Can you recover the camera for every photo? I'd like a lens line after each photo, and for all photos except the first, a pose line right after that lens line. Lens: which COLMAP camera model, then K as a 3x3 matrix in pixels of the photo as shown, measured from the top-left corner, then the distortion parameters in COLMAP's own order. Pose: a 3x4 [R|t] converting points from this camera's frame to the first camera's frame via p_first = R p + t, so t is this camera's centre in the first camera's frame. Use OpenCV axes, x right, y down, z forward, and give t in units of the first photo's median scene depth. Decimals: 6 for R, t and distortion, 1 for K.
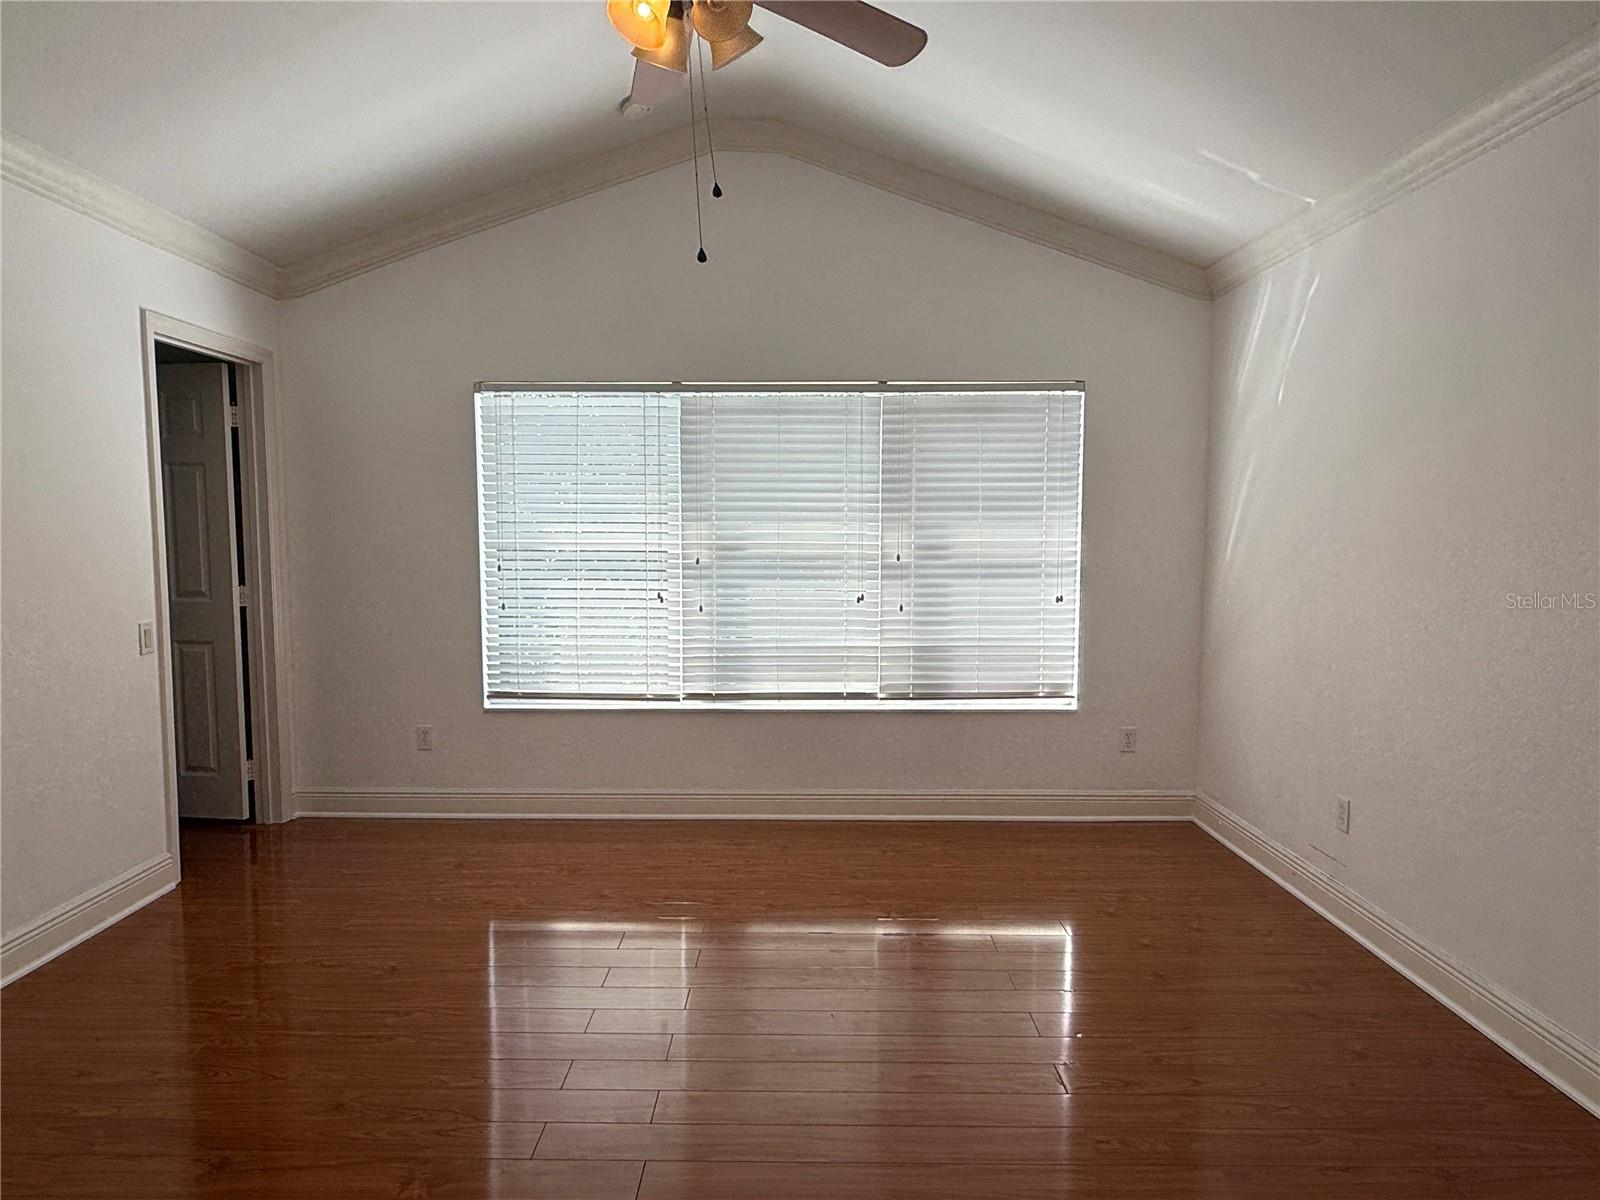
lens RADIAL K [[1000.5, 0, 791.6], [0, 1000.5, 598.9], [0, 0, 1]] dist [0.040020, -0.004751]
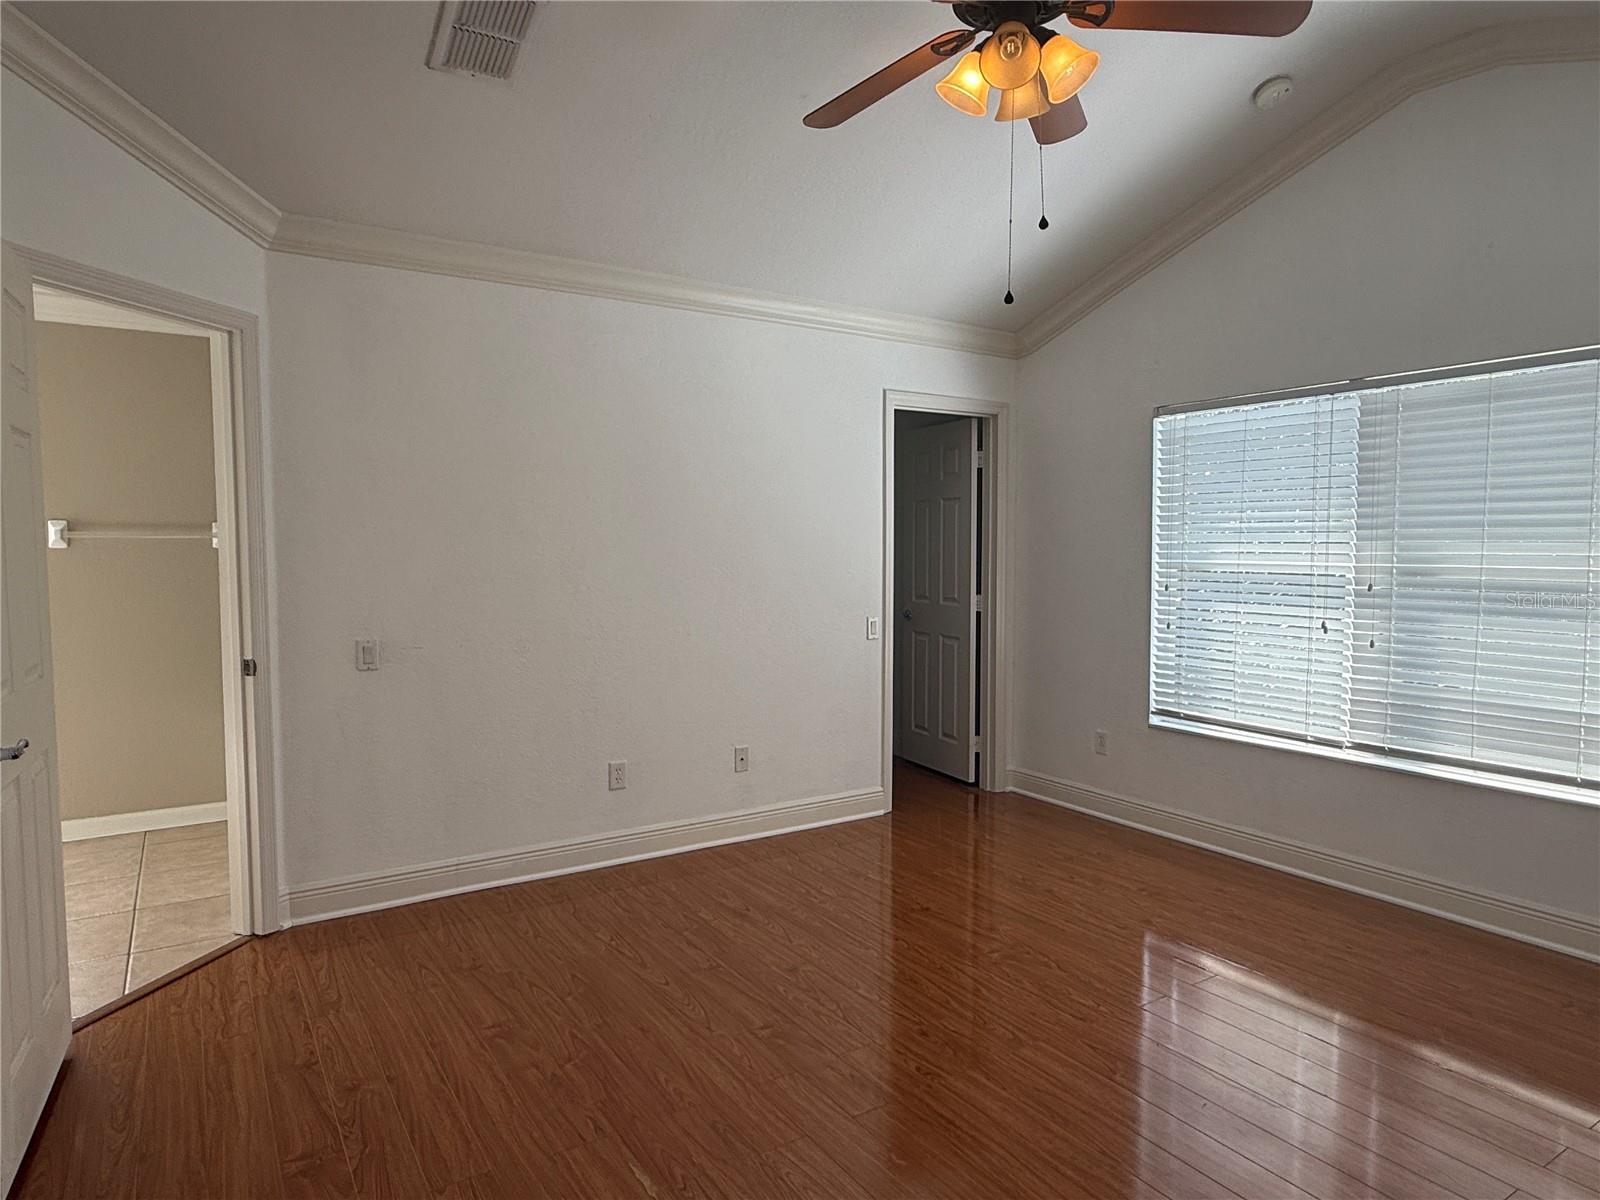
lens RADIAL K [[1000.5, 0, 797.3], [0, 1000.5, 601.9], [0, 0, 1]] dist [0.040020, -0.004751]
pose [[0.560902, 0.046744, -0.826561, 0.341514], [-0.064423, 0.997842, 0.012713, -0.005312], [0.825372, 0.046118, 0.562703, 0.120438]]
